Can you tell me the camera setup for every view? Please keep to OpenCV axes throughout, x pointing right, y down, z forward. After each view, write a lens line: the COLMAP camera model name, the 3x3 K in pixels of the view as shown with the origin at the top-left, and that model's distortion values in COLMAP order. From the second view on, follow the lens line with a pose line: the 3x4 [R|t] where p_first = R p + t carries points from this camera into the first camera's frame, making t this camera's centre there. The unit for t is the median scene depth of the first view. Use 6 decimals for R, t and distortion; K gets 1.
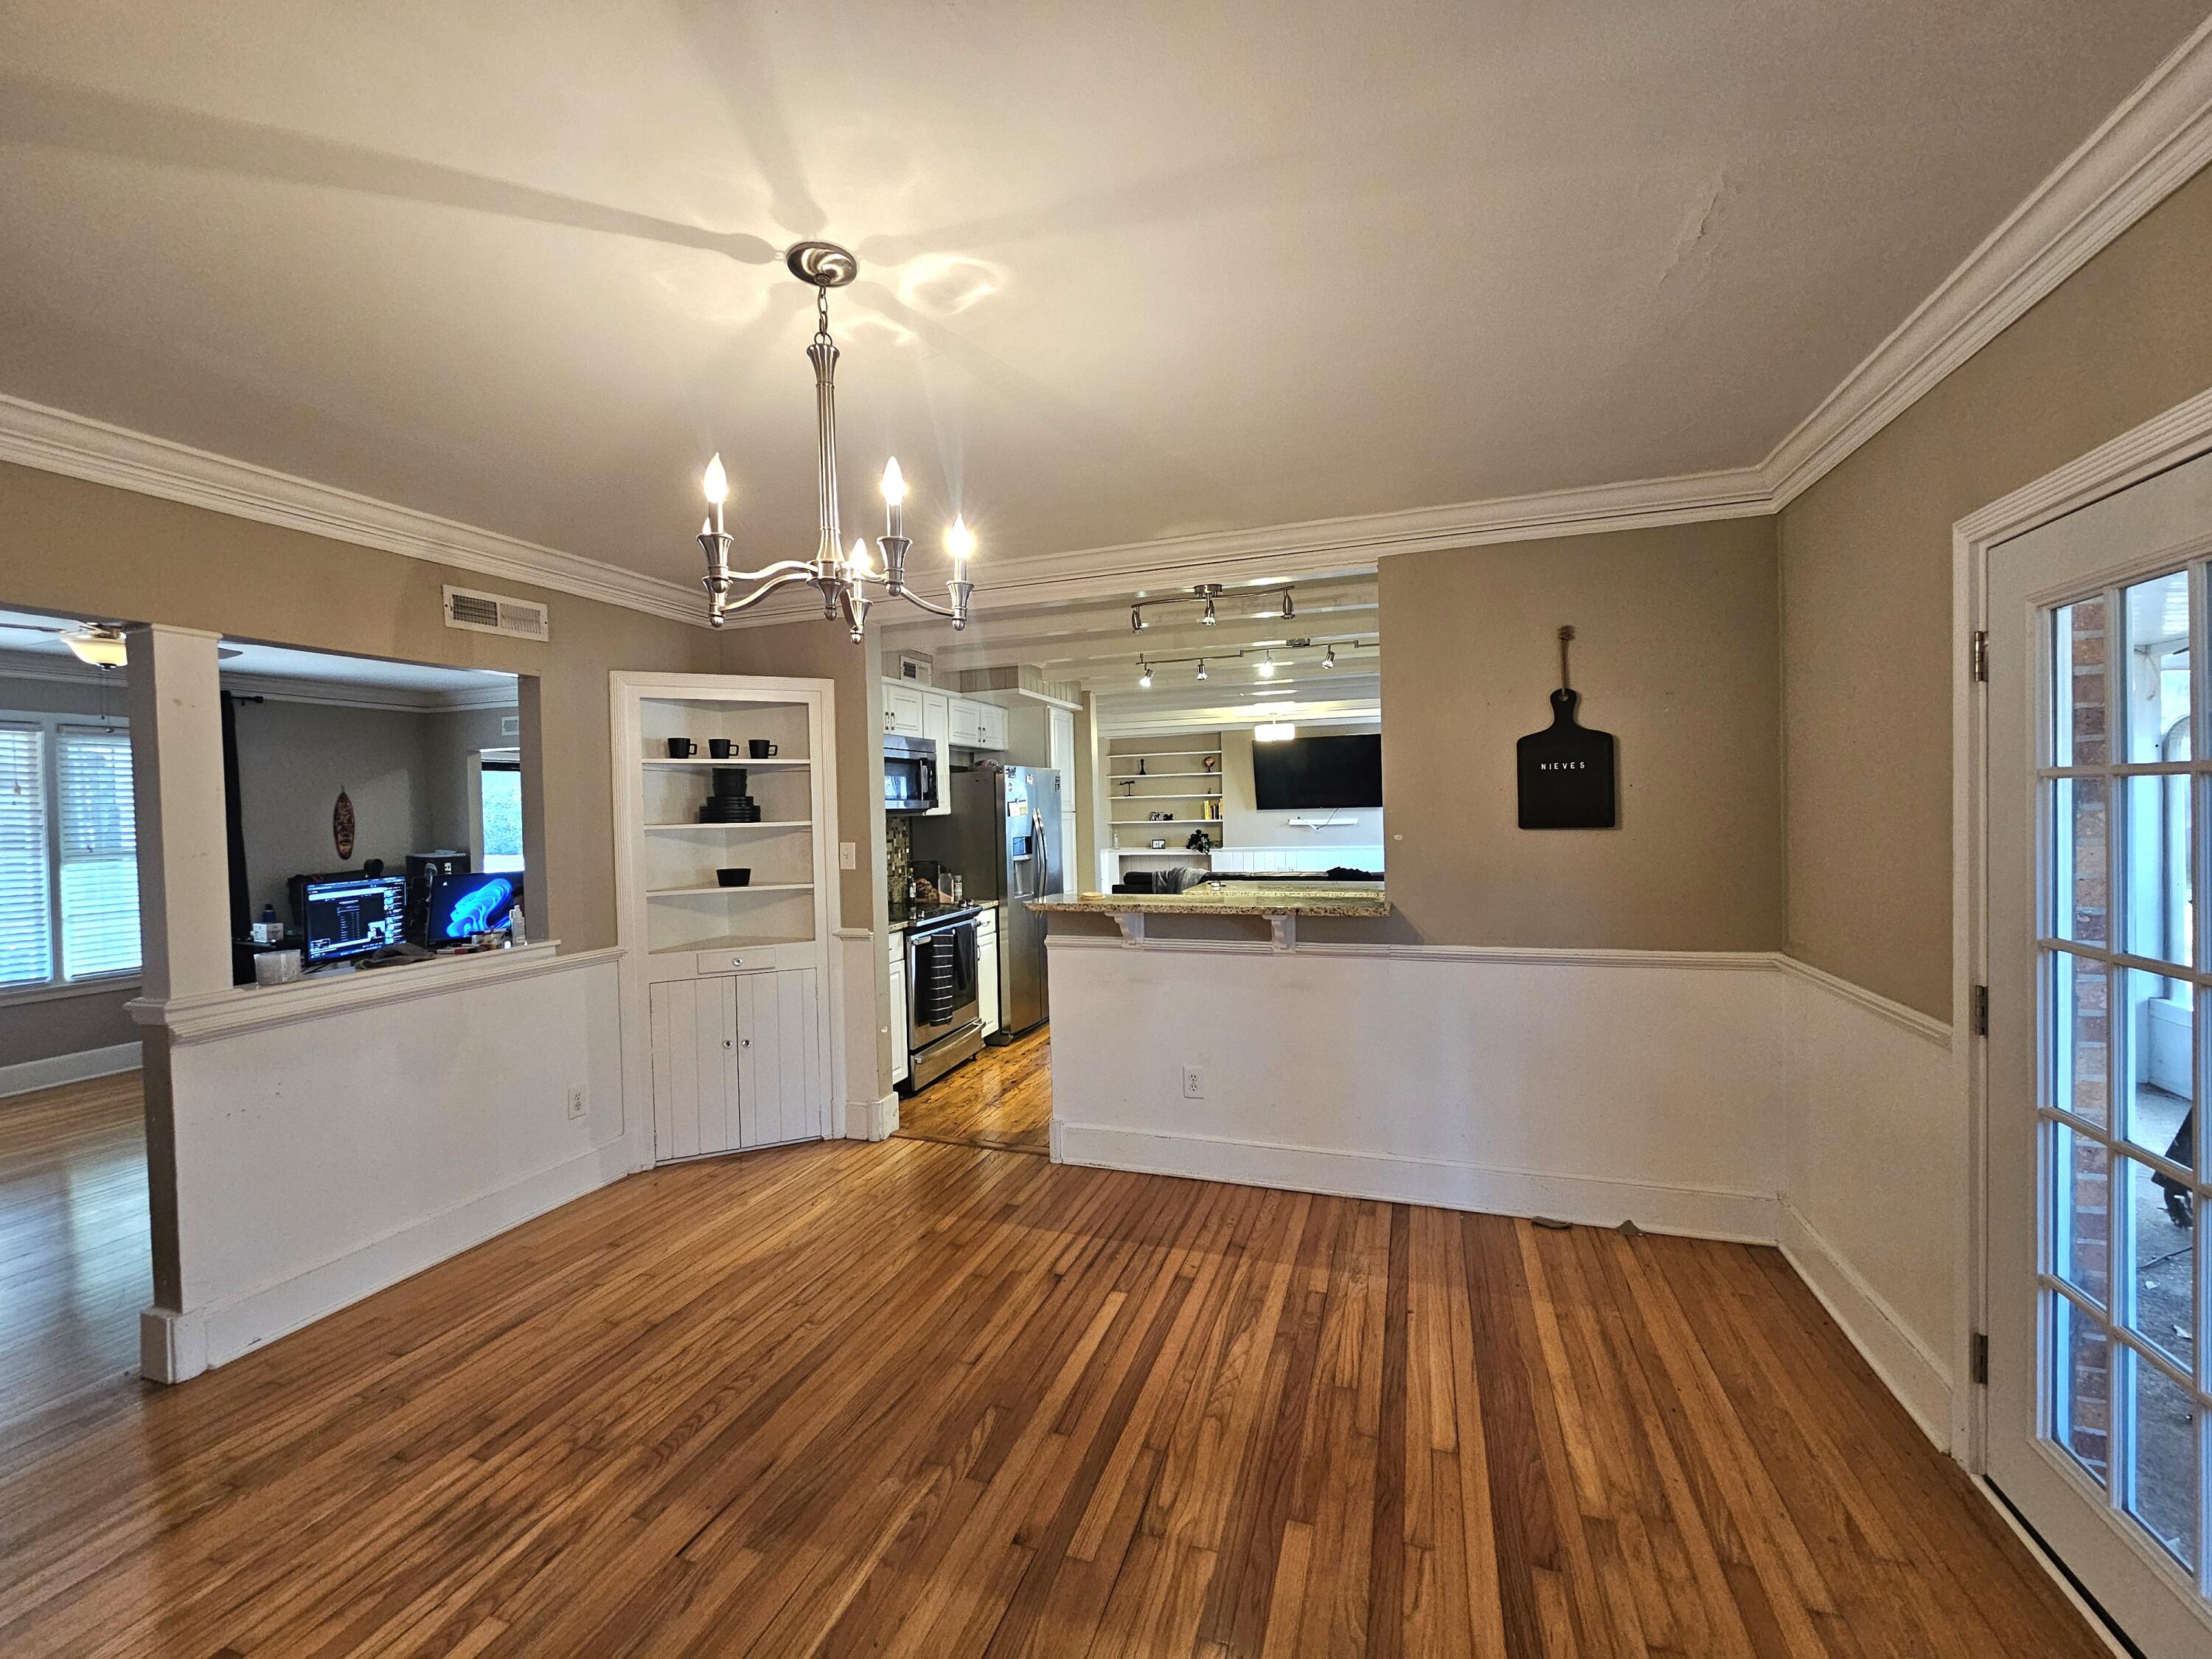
lens RADIAL K [[909.0, 0, 1089.3], [0, 909.0, 828.4], [0, 0, 1]] dist [-0.002308, 0.004030]
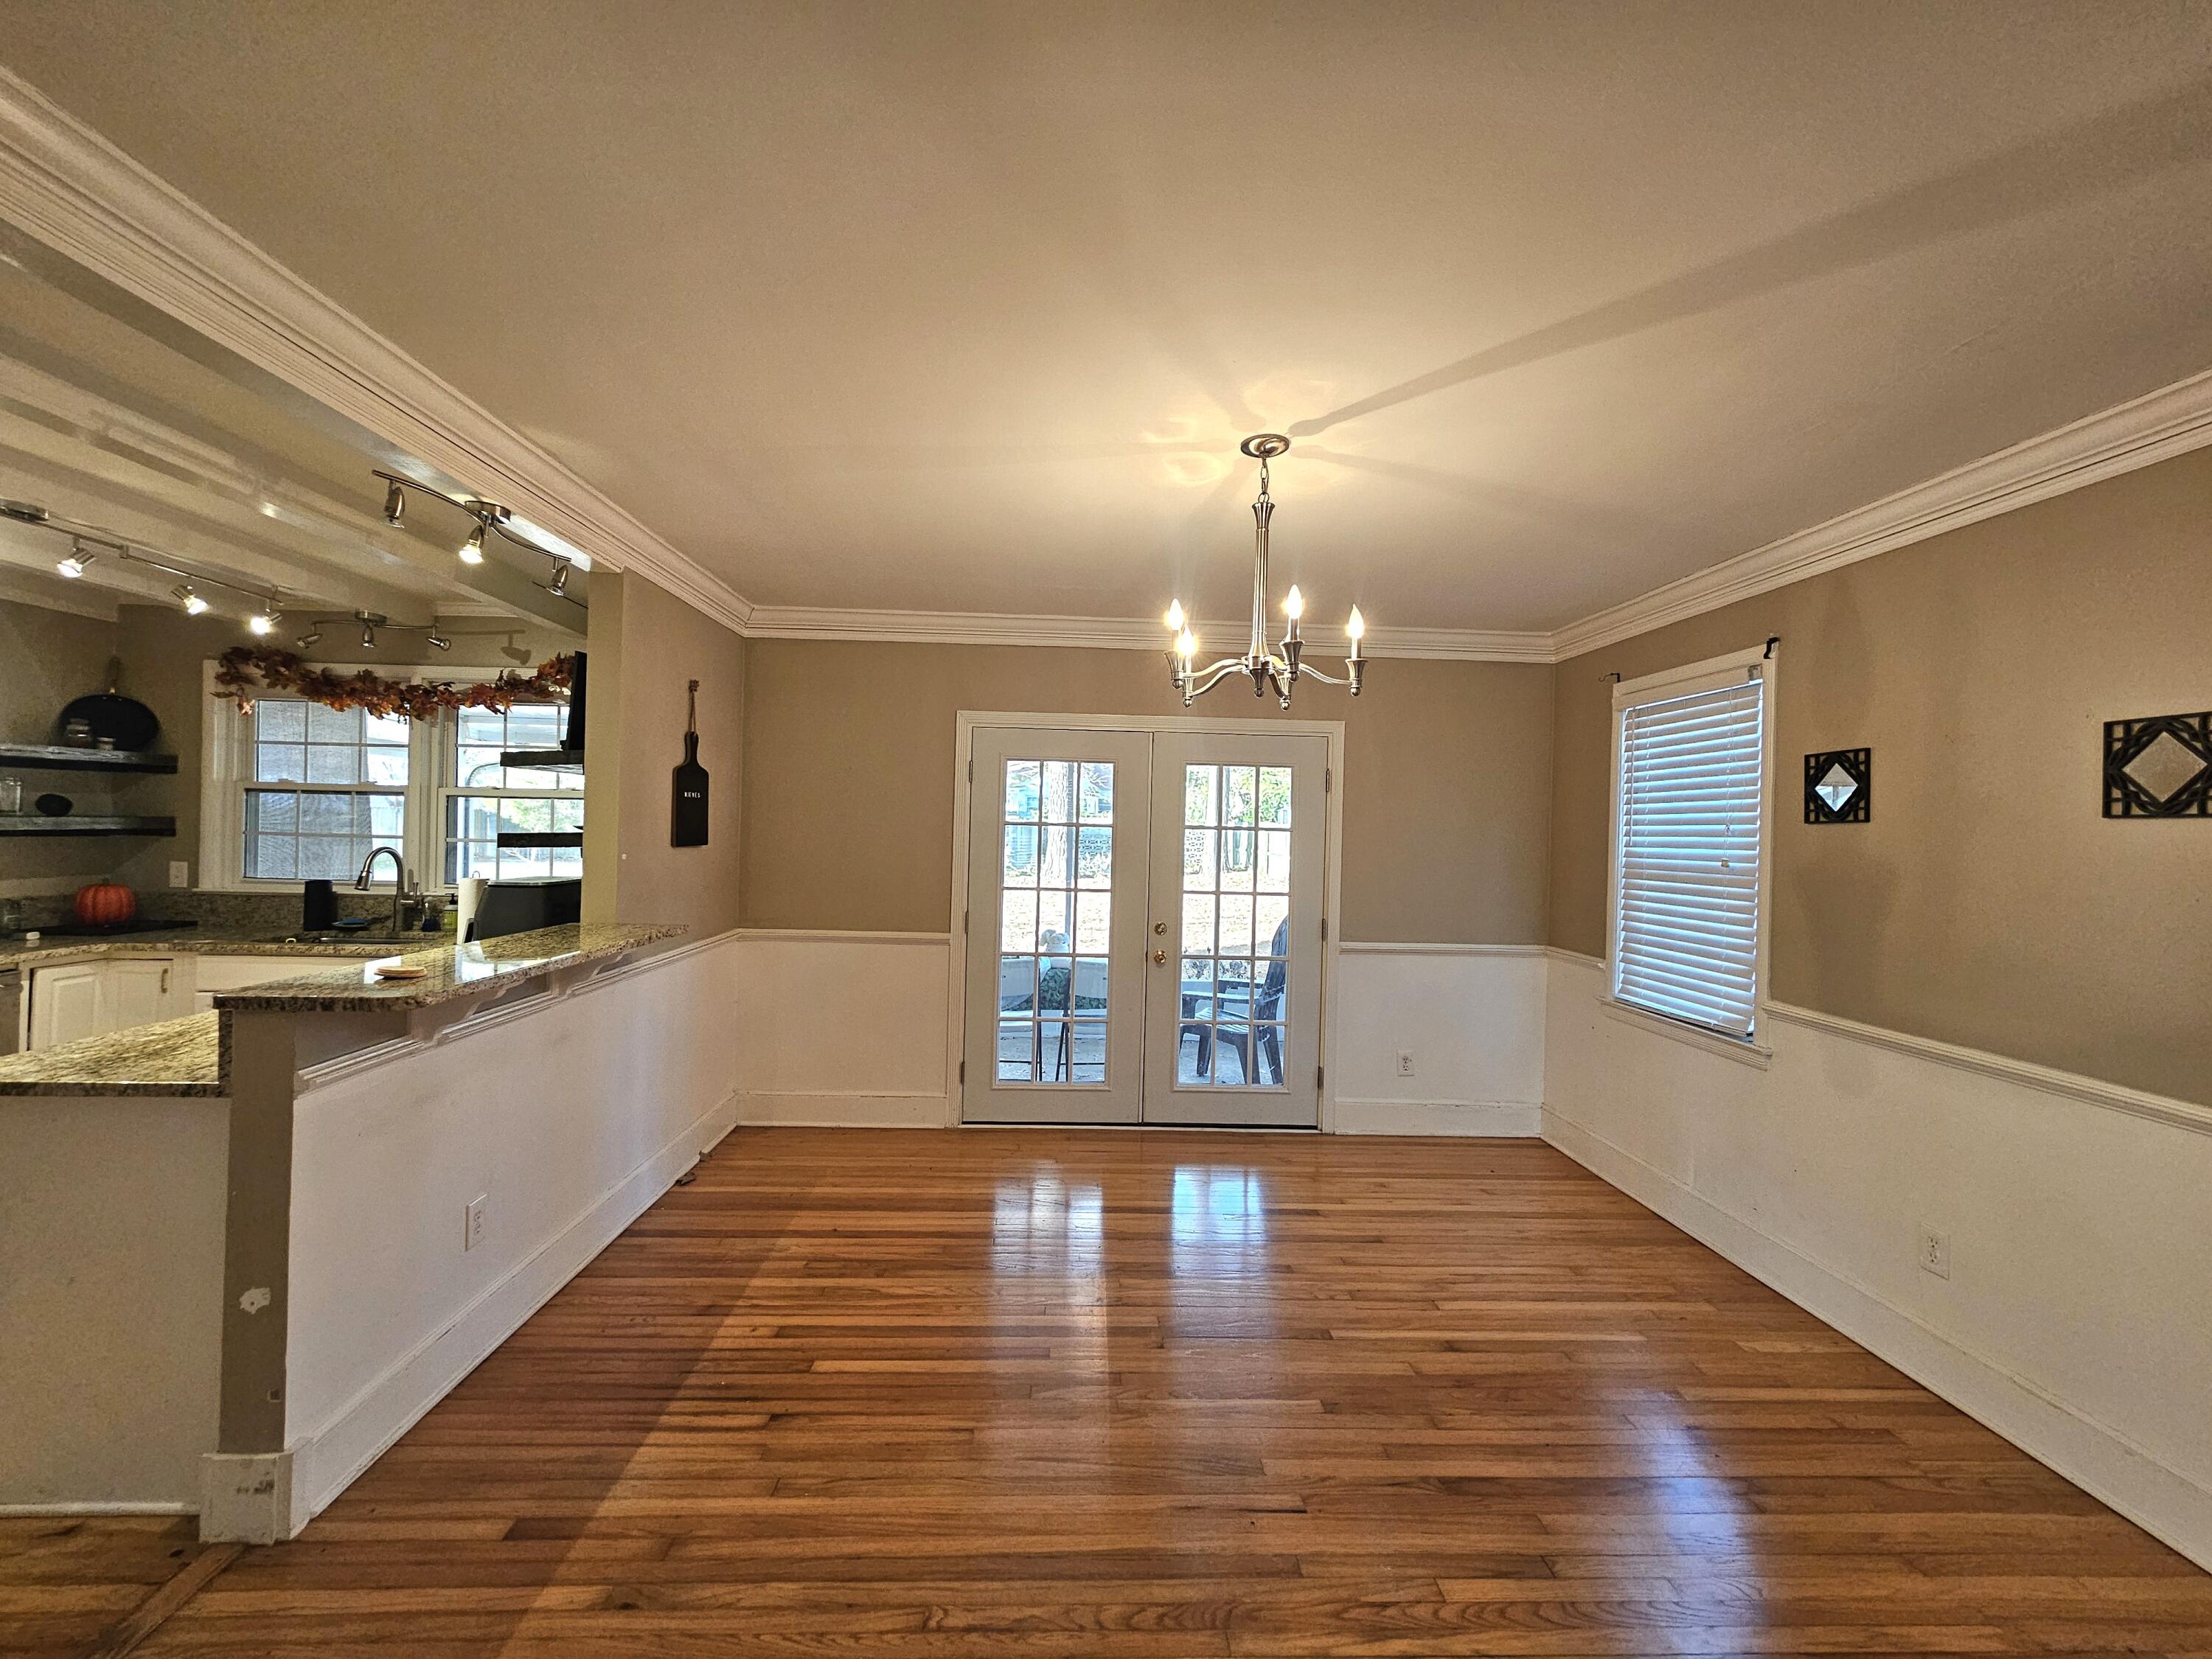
lens RADIAL K [[909.0, 0, 1086.2], [0, 909.0, 829.6], [0, 0, 1]] dist [-0.002308, 0.004030]
pose [[-0.367557, 0.013408, 0.929904, -0.892701], [0.003506, 0.999909, -0.013032, -0.006505], [-0.929994, -0.001530, -0.367570, 1.061253]]
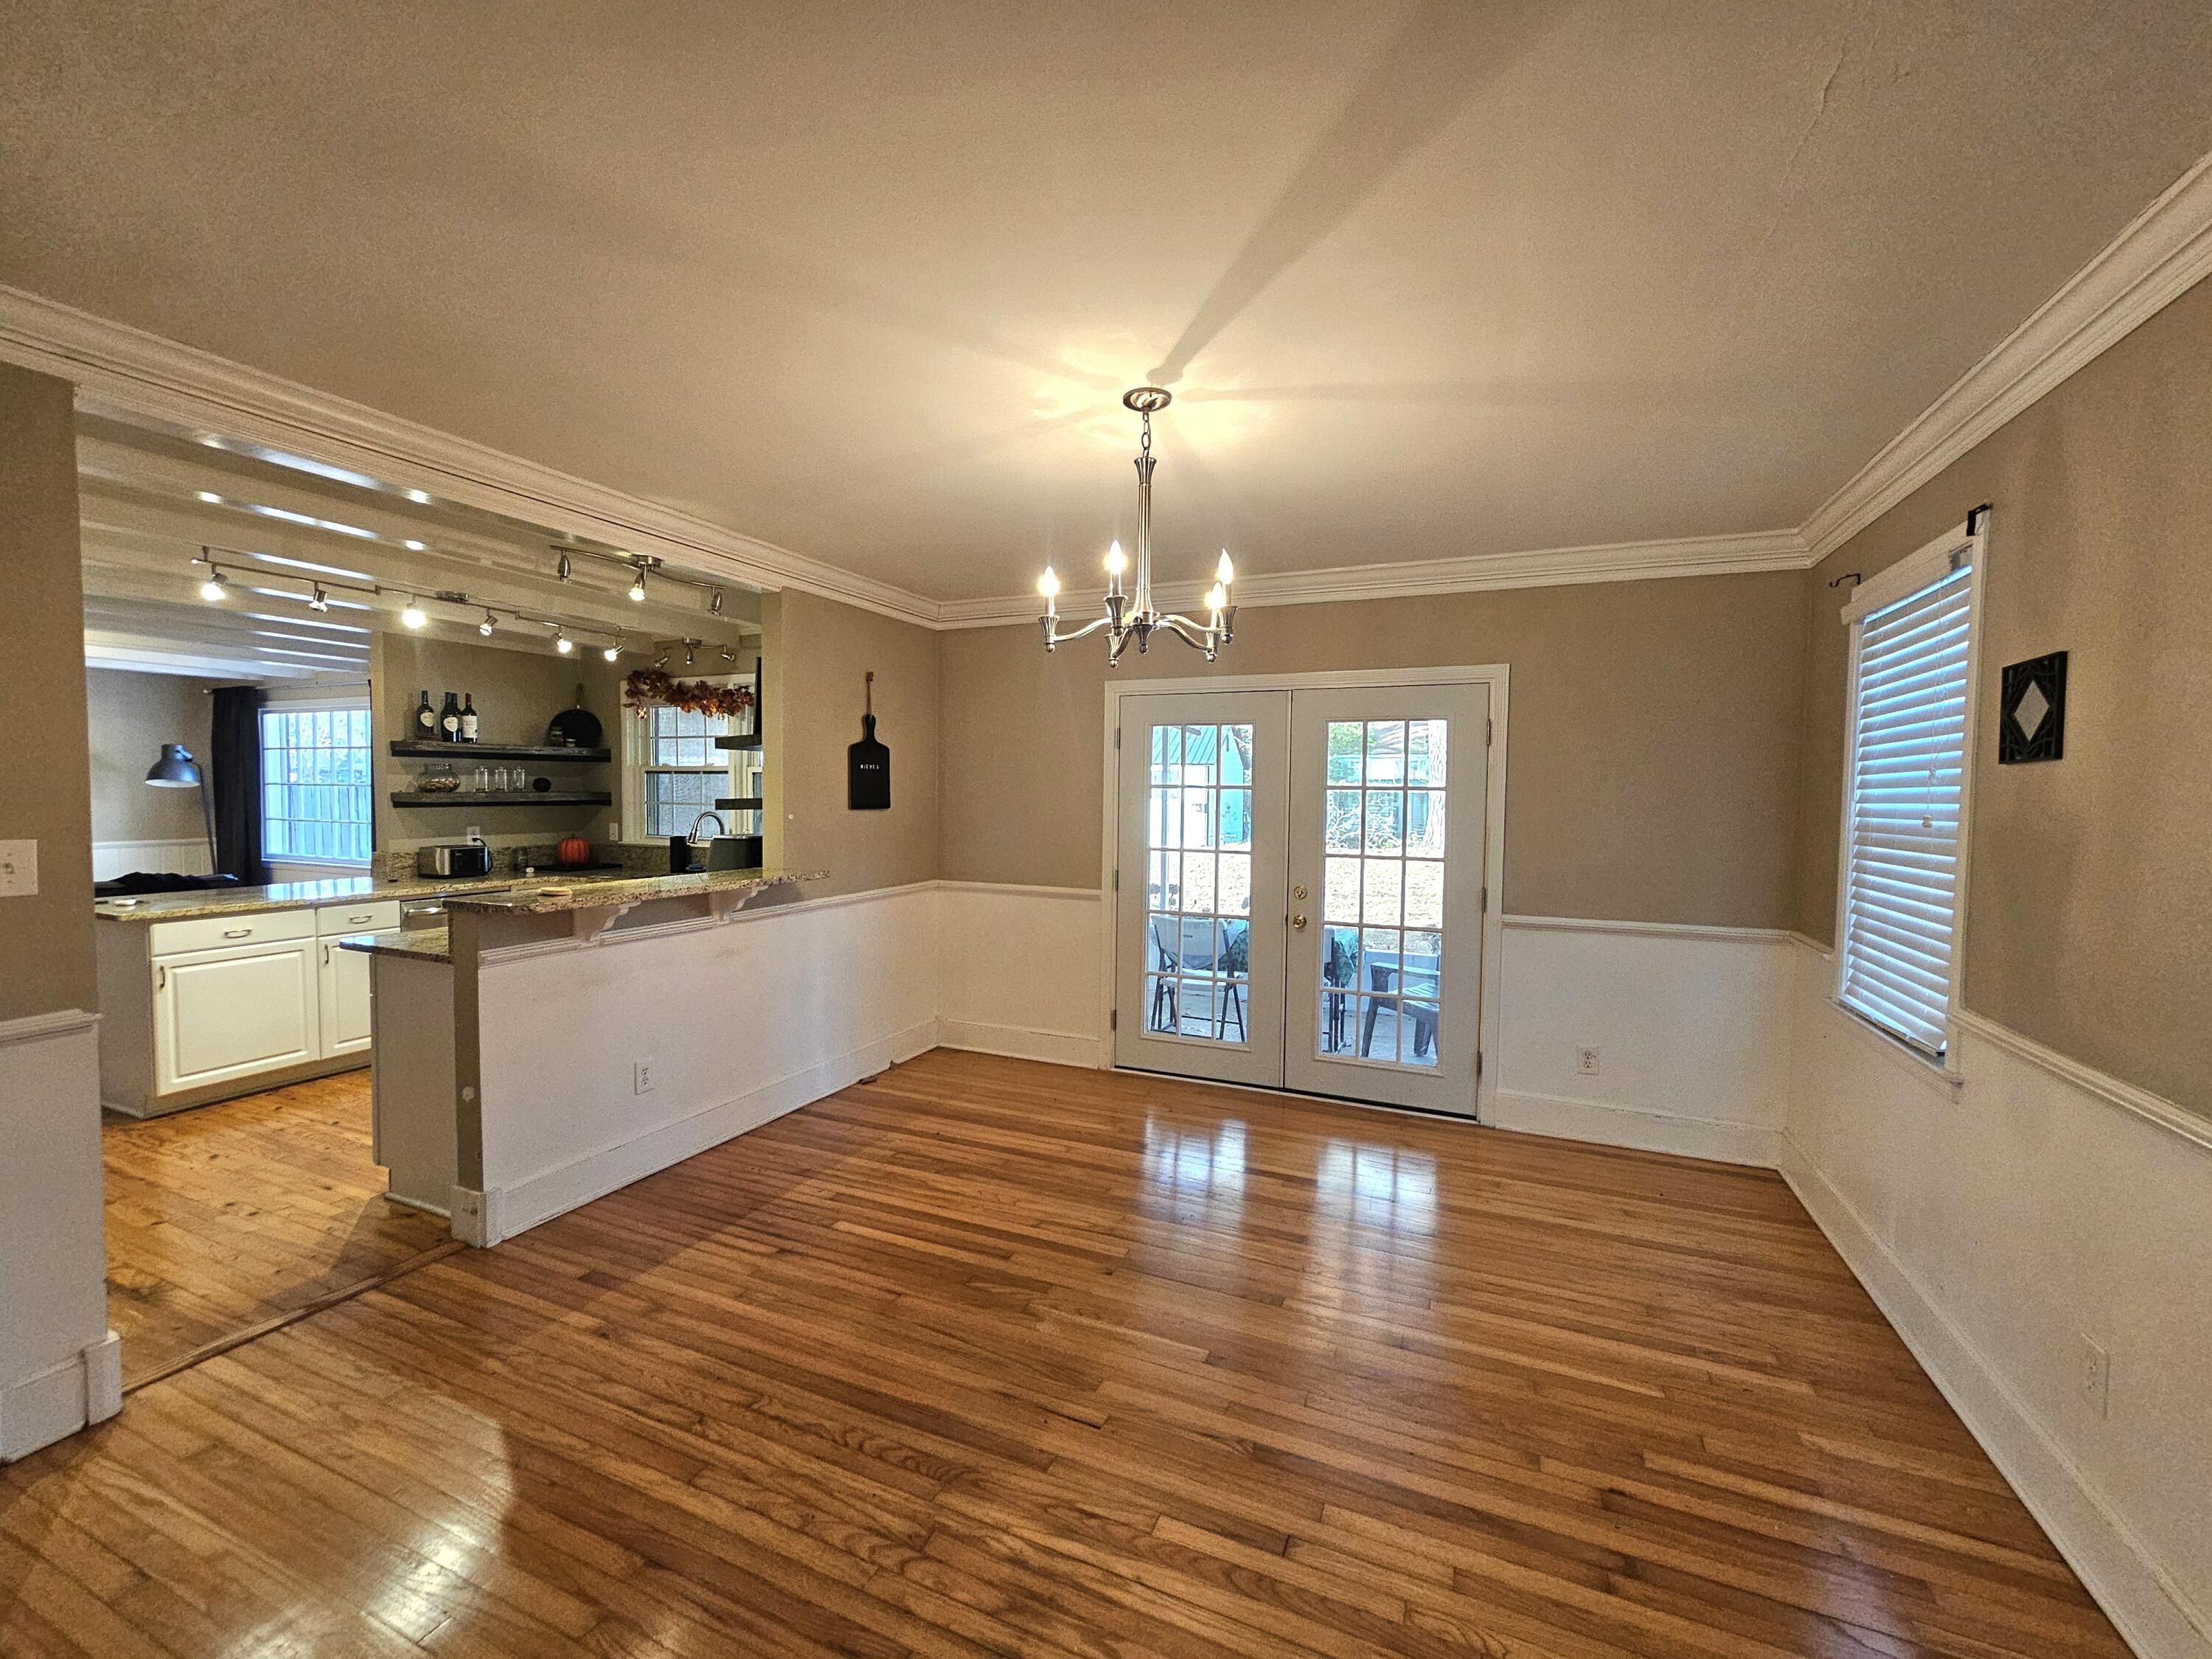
lens RADIAL K [[909.0, 0, 1090.9], [0, 909.0, 832.5], [0, 0, 1]] dist [-0.002308, 0.004030]
pose [[0.075140, -0.020530, 0.996962, -1.025947], [0.007931, 0.999769, 0.019990, 0.010663], [-0.997141, 0.006404, 0.075285, 0.590340]]
